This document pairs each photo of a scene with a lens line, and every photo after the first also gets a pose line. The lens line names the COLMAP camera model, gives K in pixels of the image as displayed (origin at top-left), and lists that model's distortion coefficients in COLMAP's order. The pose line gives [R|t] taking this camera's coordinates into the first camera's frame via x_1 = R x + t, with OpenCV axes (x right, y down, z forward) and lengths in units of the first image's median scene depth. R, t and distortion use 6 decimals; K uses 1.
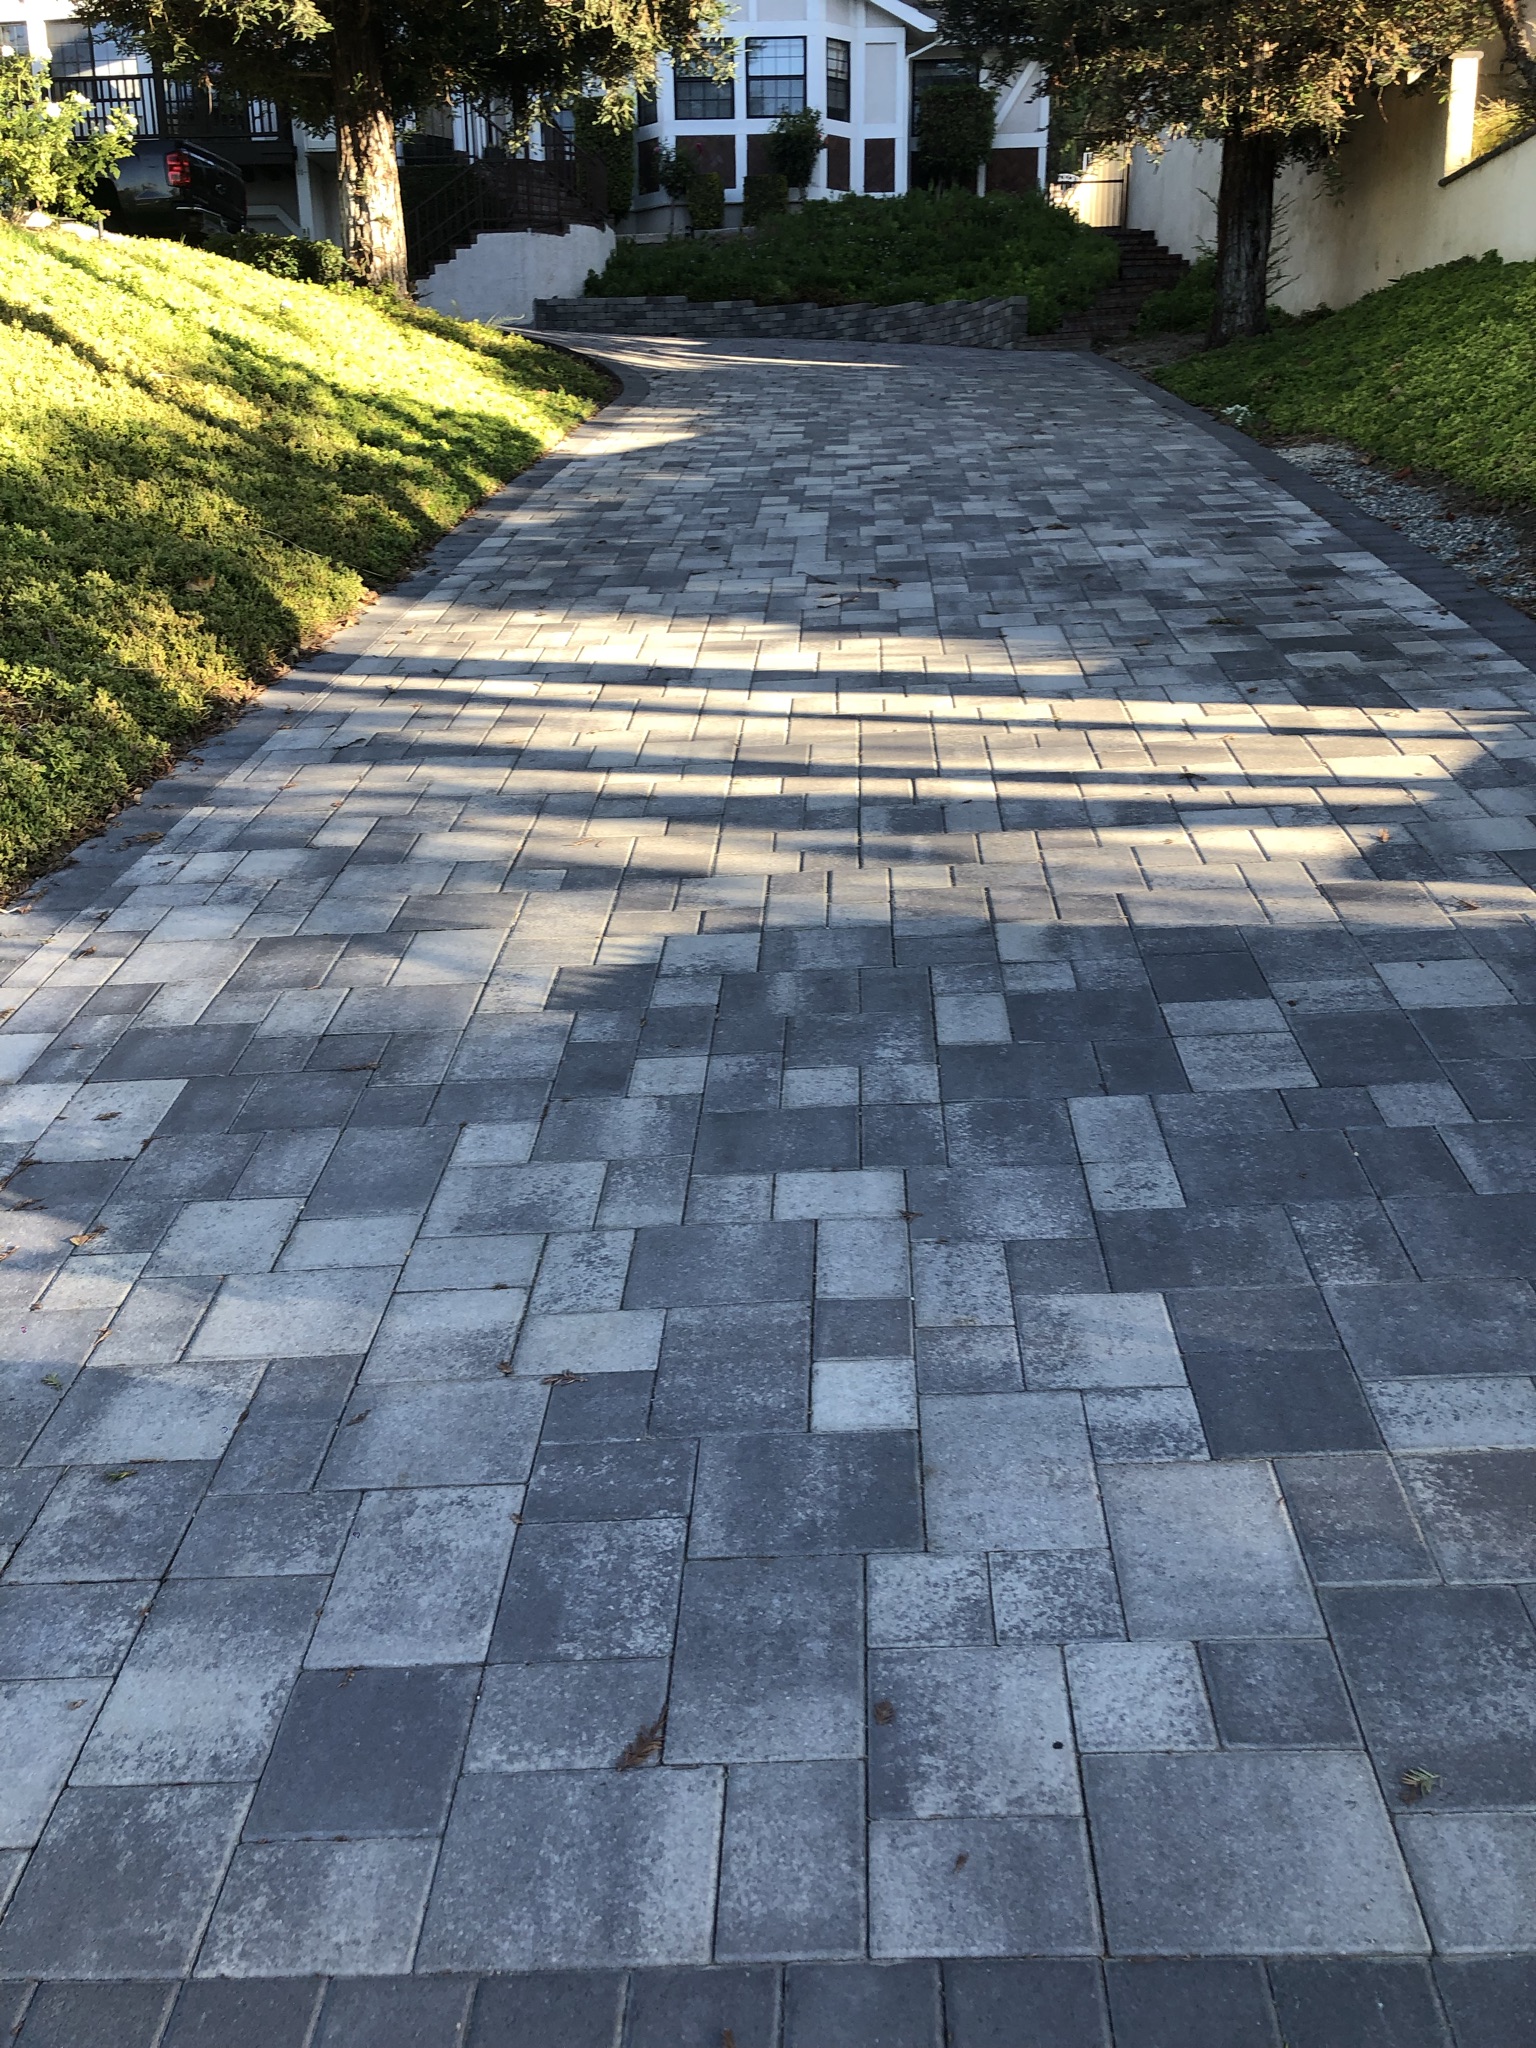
lens RADIAL K [[1631.5, 0, 768.0], [0, 1631.5, 1024.0], [0, 0, 1]] dist [0.010198, -0.002022]
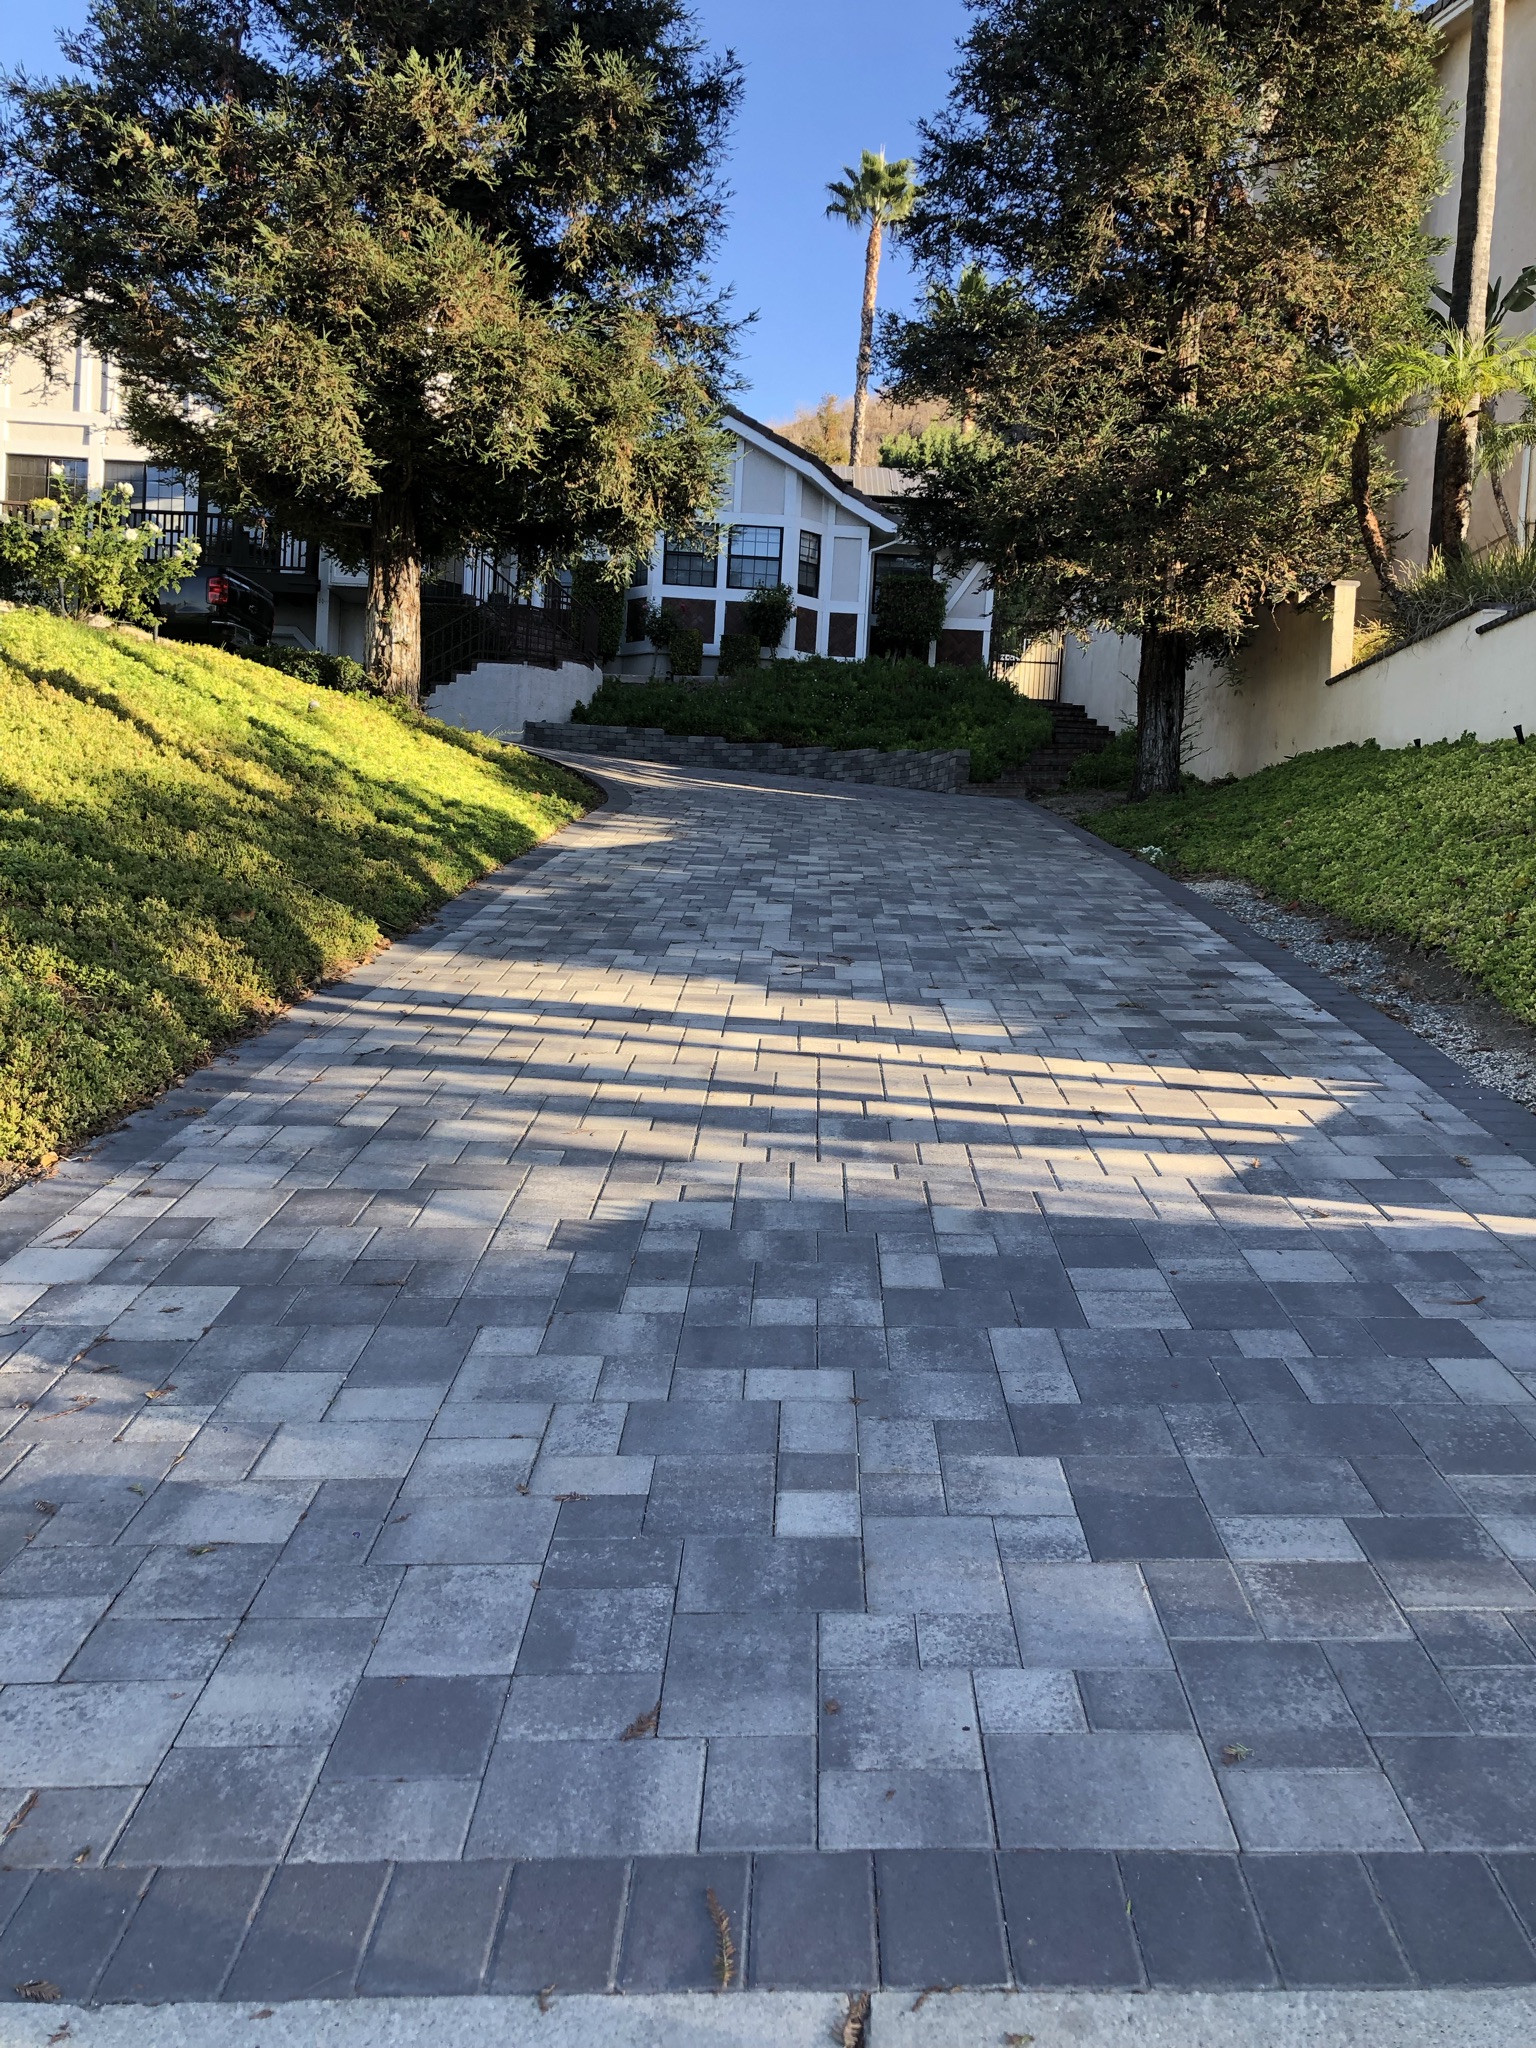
lens RADIAL K [[1693.9, 0, 795.8], [0, 1693.9, 1020.1], [0, 0, 1]] dist [0.101980, -0.326692]
pose [[0.996751, 0.061518, 0.051998, -0.027203], [-0.046069, 0.964916, -0.258484, 0.114020], [-0.066075, 0.255249, 0.964615, -0.192753]]
